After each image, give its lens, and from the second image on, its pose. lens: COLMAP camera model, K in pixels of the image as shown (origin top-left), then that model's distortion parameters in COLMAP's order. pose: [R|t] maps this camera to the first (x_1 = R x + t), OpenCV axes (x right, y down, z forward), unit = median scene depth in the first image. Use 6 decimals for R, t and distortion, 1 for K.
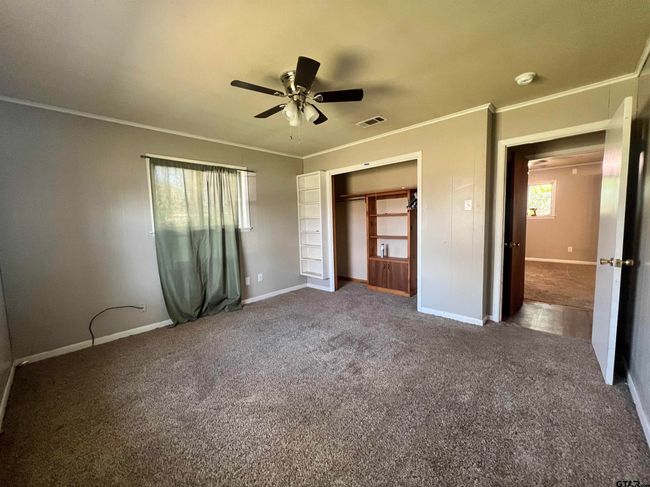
lens RADIAL K [[259.6, 0, 323.5], [0, 259.6, 241.5], [0, 0, 1]] dist [-0.002477, 0.000337]
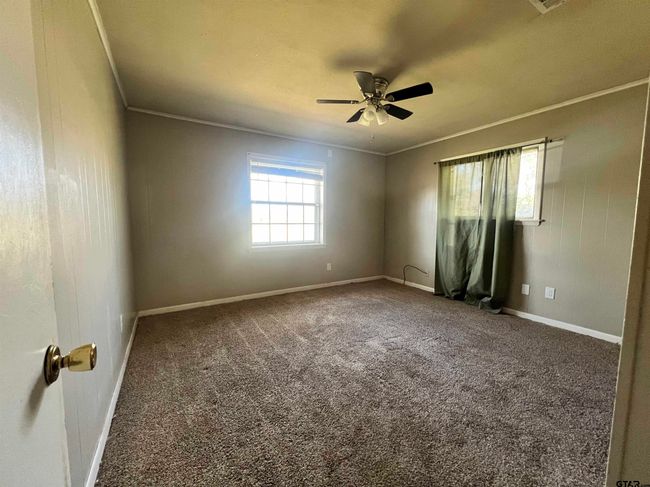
lens RADIAL K [[259.6, 0, 323.5], [0, 259.6, 241.5], [0, 0, 1]] dist [-0.002477, 0.000337]
pose [[-0.253377, 0.110411, -0.961046, 0.714567], [-0.080462, 0.987617, 0.134677, -0.053429], [0.964015, 0.111452, -0.241356, 0.724921]]
